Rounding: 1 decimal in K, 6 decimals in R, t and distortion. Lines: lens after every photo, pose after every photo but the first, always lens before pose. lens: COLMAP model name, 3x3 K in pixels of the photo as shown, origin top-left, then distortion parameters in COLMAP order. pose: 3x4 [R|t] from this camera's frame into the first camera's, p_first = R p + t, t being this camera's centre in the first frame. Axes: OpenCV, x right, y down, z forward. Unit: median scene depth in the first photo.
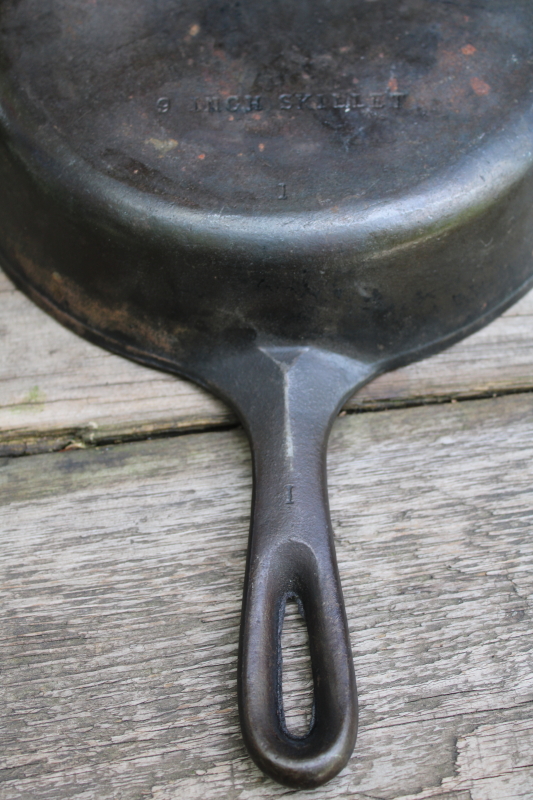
lens RADIAL K [[1154.5, 0, 266.5], [0, 1154.5, 400.0], [0, 0, 1]] dist [-0.050273, 0.092716]
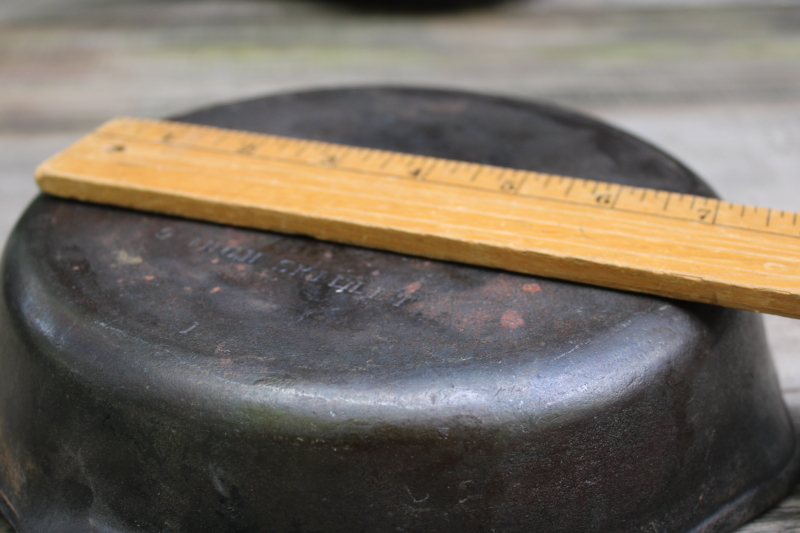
lens RADIAL K [[1154.5, 0, 400.0], [0, 1154.5, 266.5], [0, 0, 1]] dist [-0.050273, 0.092716]
pose [[0.864607, 0.255536, -0.432616, 0.447904], [-0.447142, 0.784035, -0.430526, 0.056389], [0.229172, 0.565676, 0.792143, 0.379711]]
